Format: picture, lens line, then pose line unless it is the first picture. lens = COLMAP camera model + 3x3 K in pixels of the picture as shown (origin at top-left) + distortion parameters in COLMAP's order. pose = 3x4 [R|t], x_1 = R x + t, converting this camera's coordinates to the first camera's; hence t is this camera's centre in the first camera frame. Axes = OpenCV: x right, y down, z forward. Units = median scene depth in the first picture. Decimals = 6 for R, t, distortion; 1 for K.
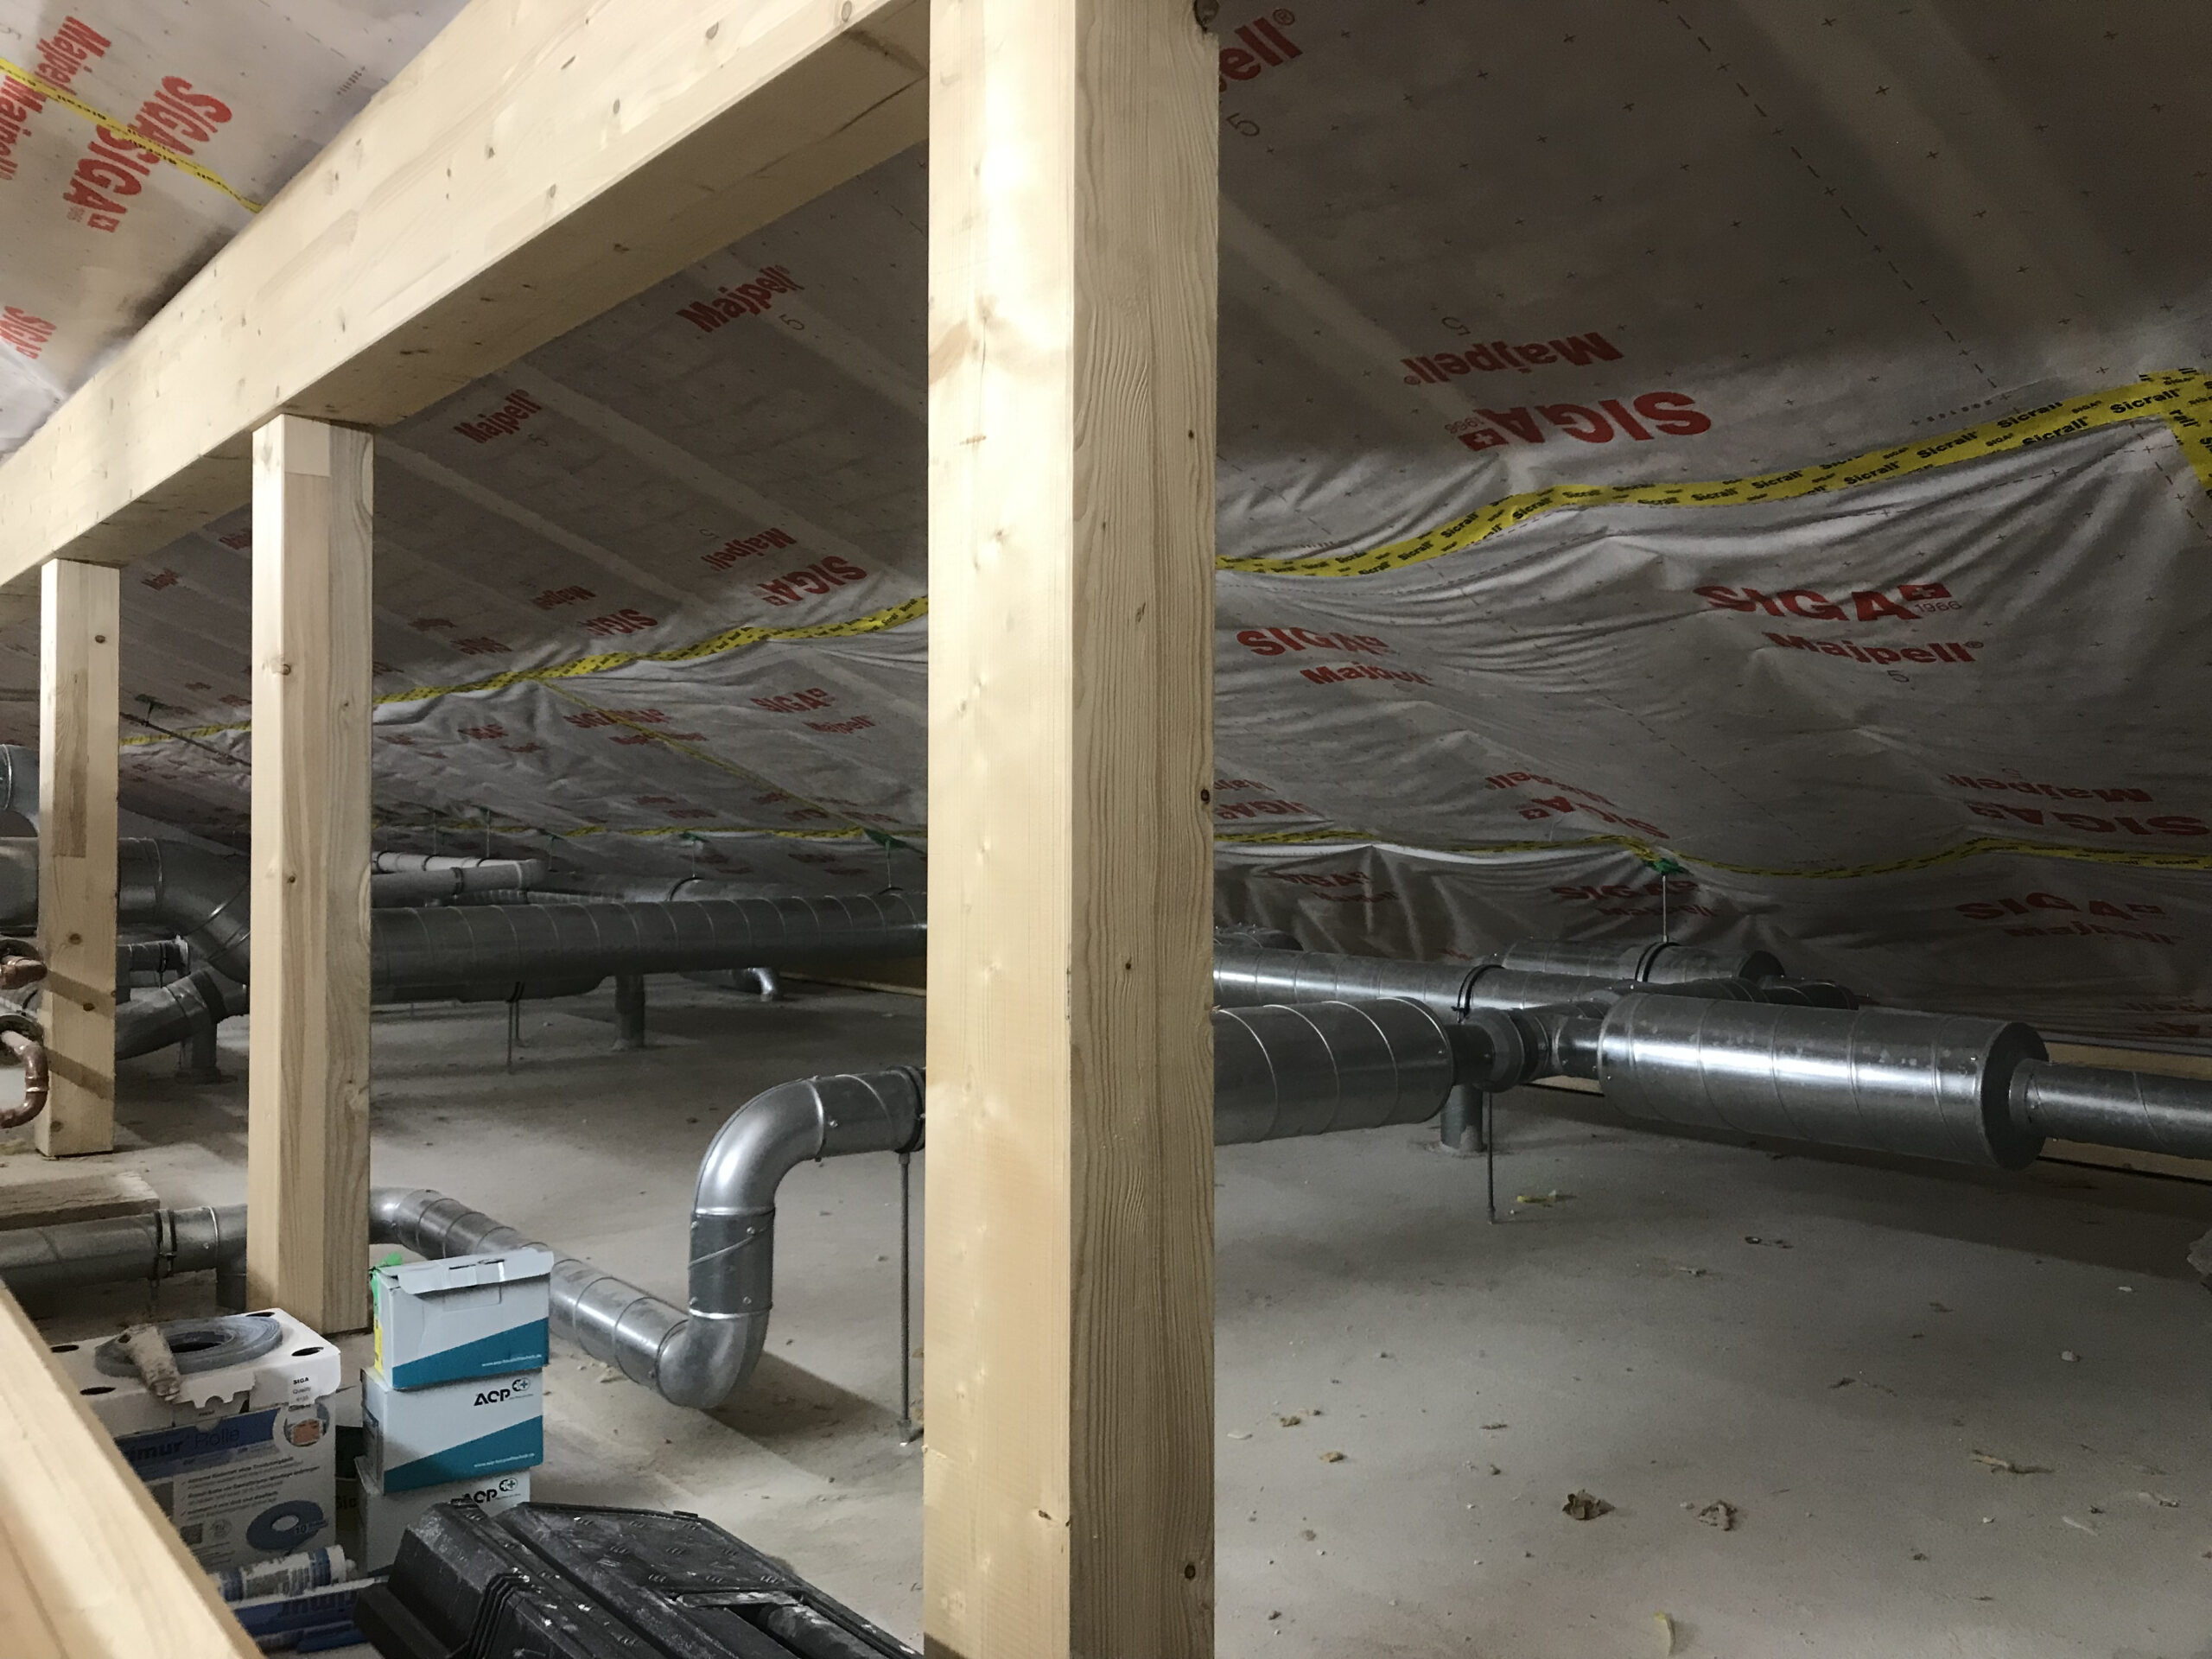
lens RADIAL K [[1811.5, 0, 1106.4], [0, 1811.5, 814.9], [0, 0, 1]] dist [0.011295, 0.004406]
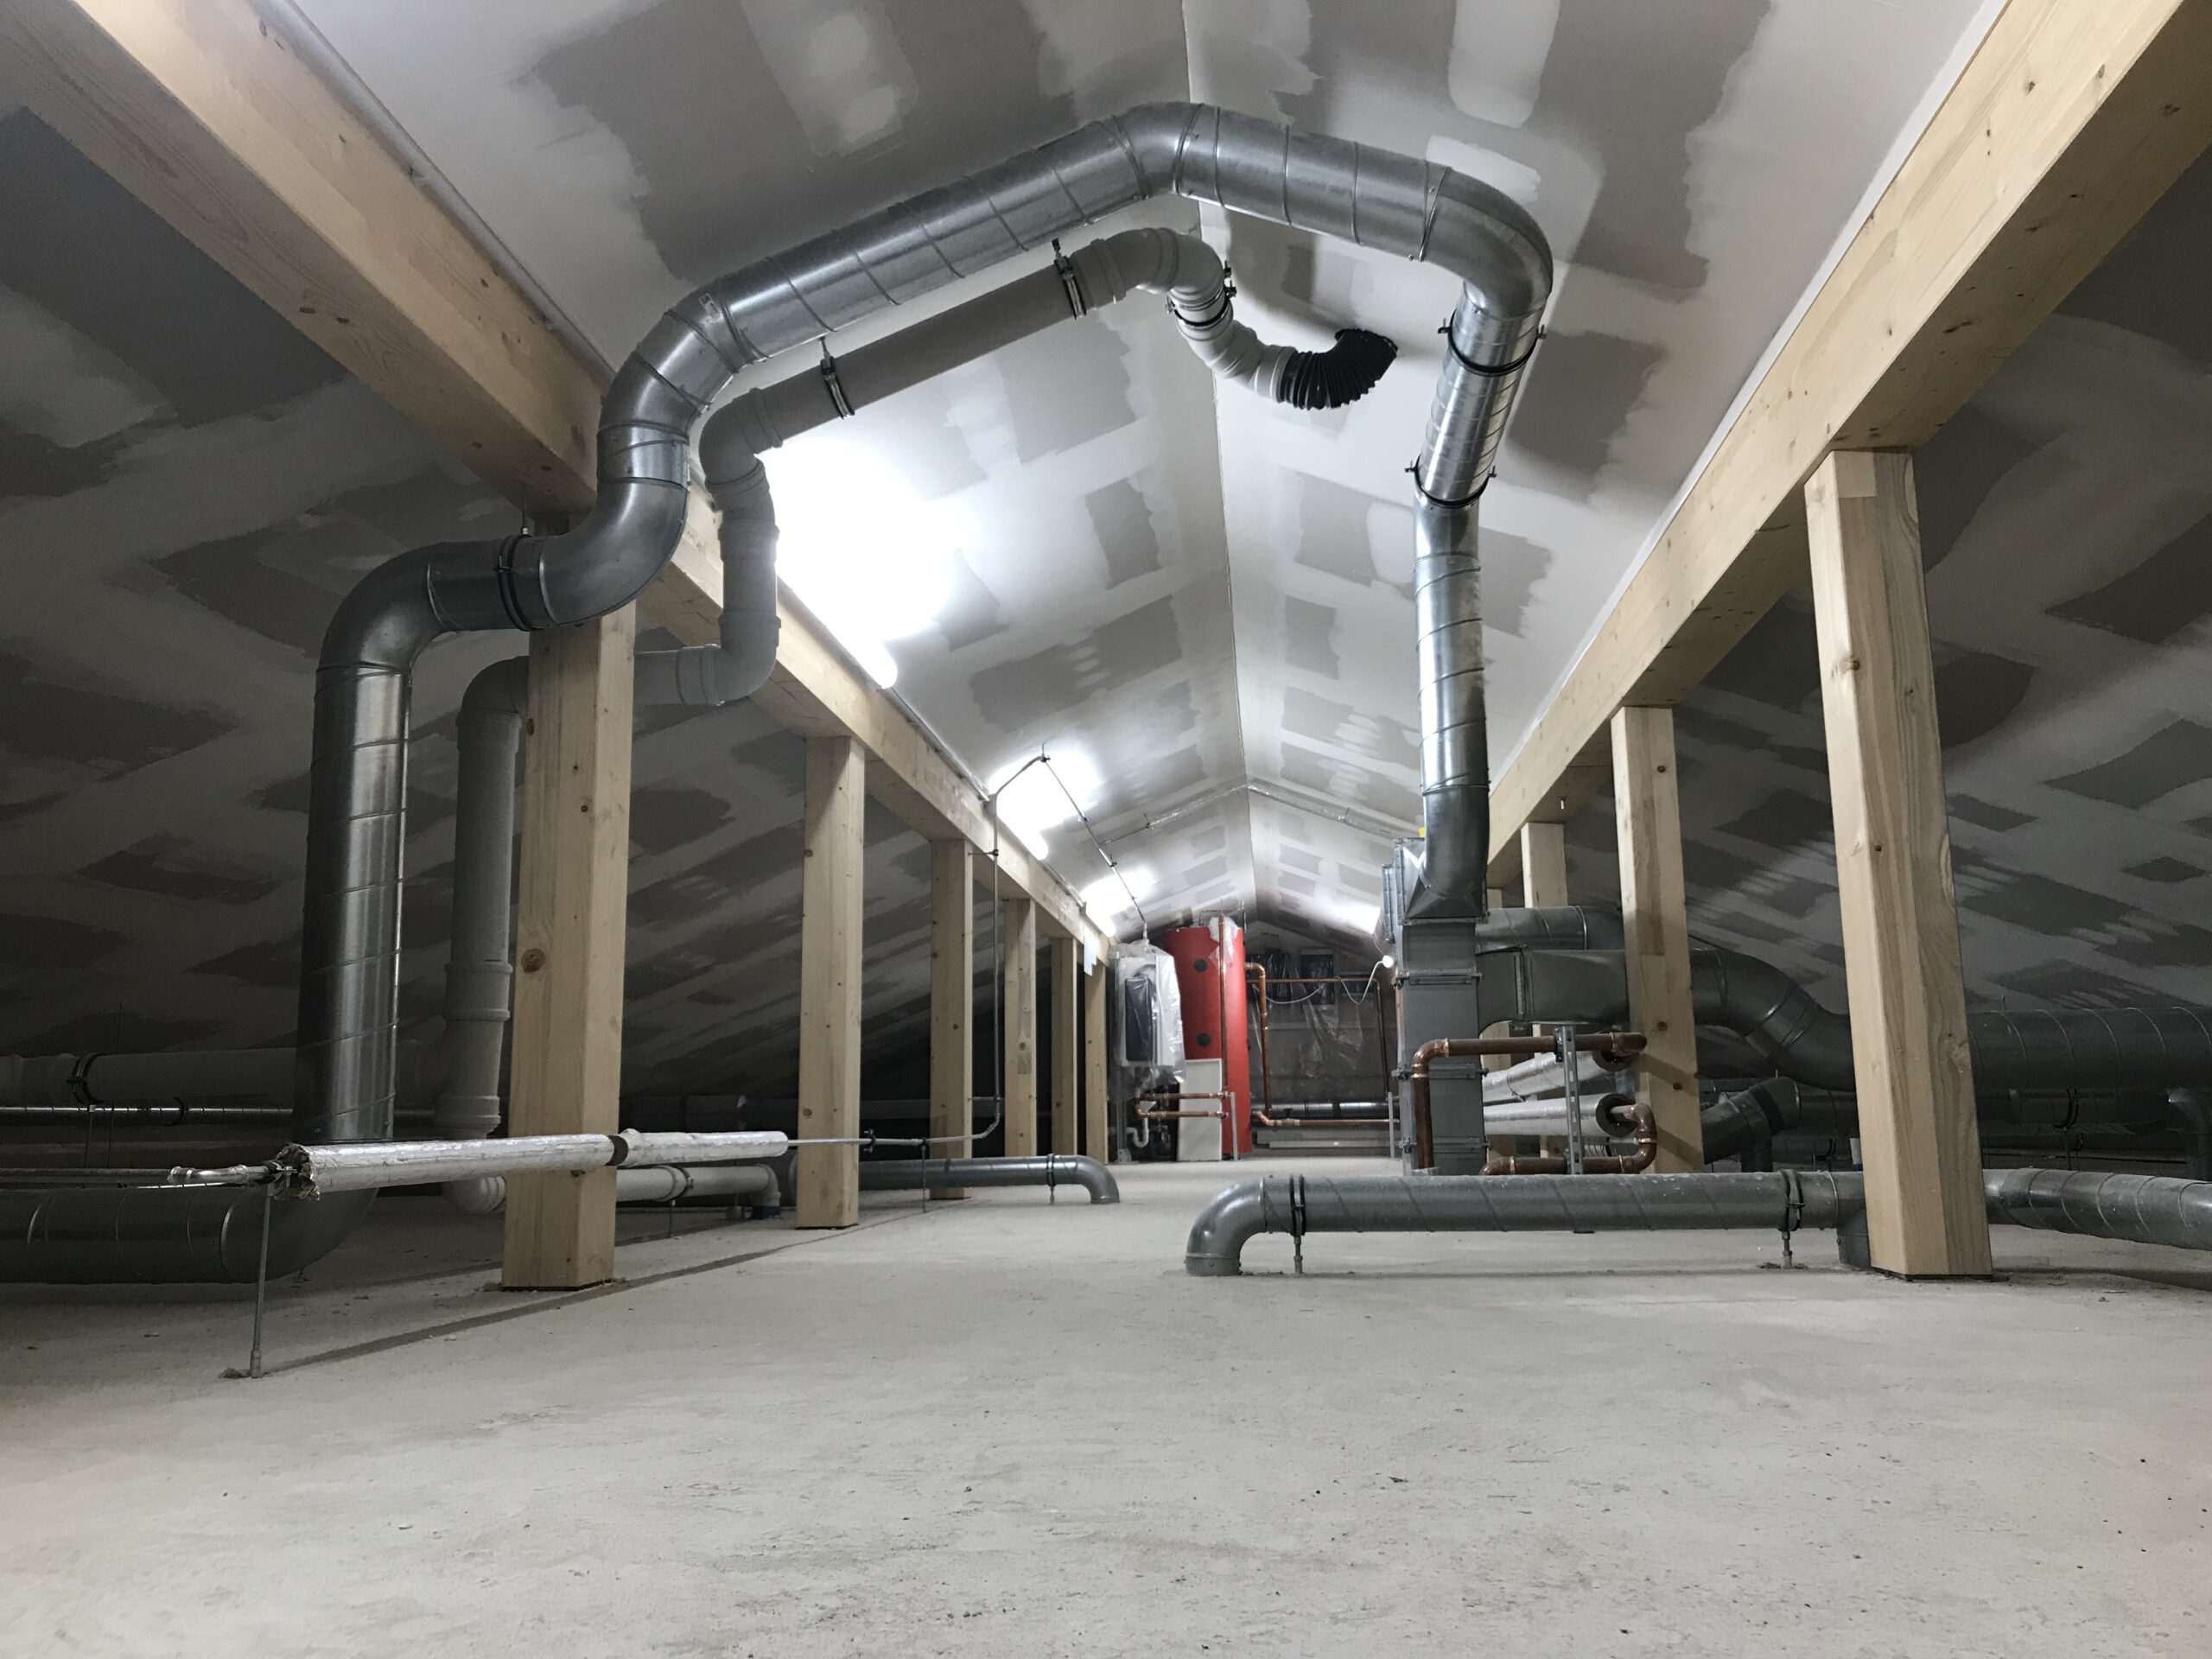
lens RADIAL K [[1808.0, 0, 1106.0], [0, 1808.0, 829.5], [0, 0, 1]] dist [0.006841, 0.003877]
pose [[0.720074, -0.135288, -0.680581, -0.032843], [0.023327, 0.984975, -0.171116, 0.195769], [0.693505, 0.107340, 0.712411, -0.112627]]
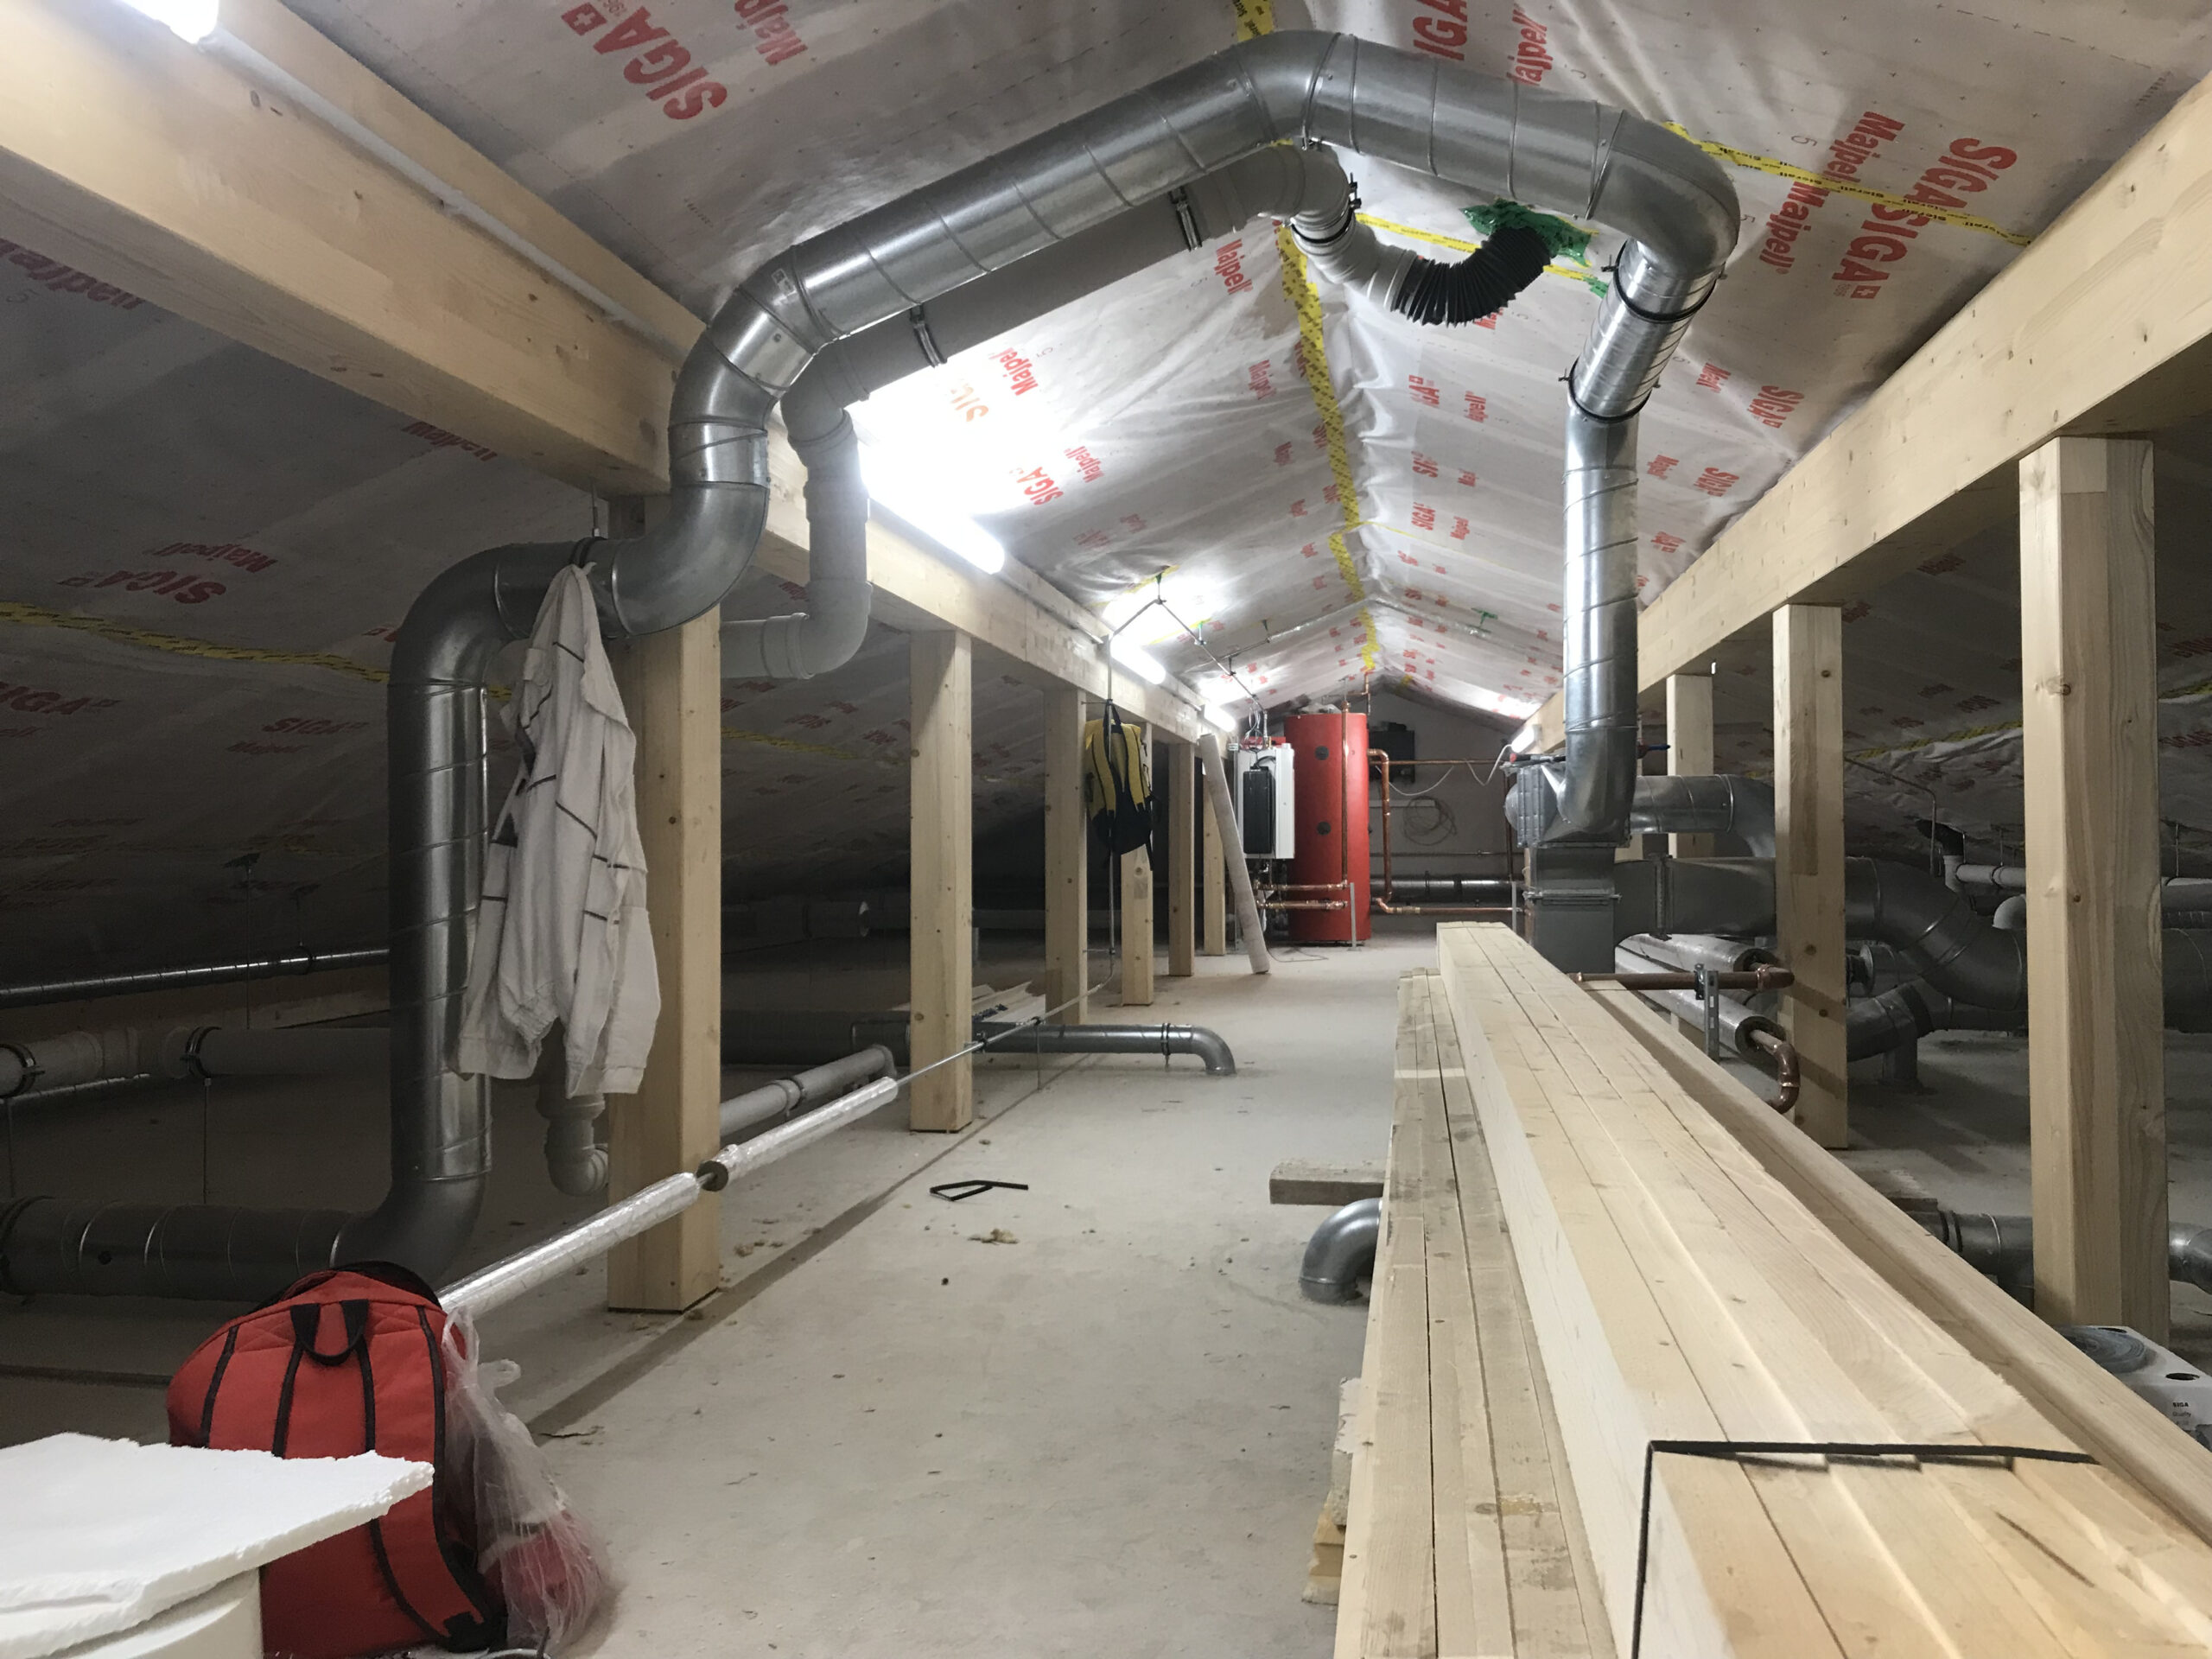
lens RADIAL K [[1811.5, 0, 1106.4], [0, 1811.5, 814.9], [0, 0, 1]] dist [0.011295, 0.004406]
pose [[0.673041, -0.022874, -0.739252, -0.064444], [0.016168, 0.999738, -0.016214, -0.002956], [0.739429, -0.001040, 0.673234, -0.068852]]
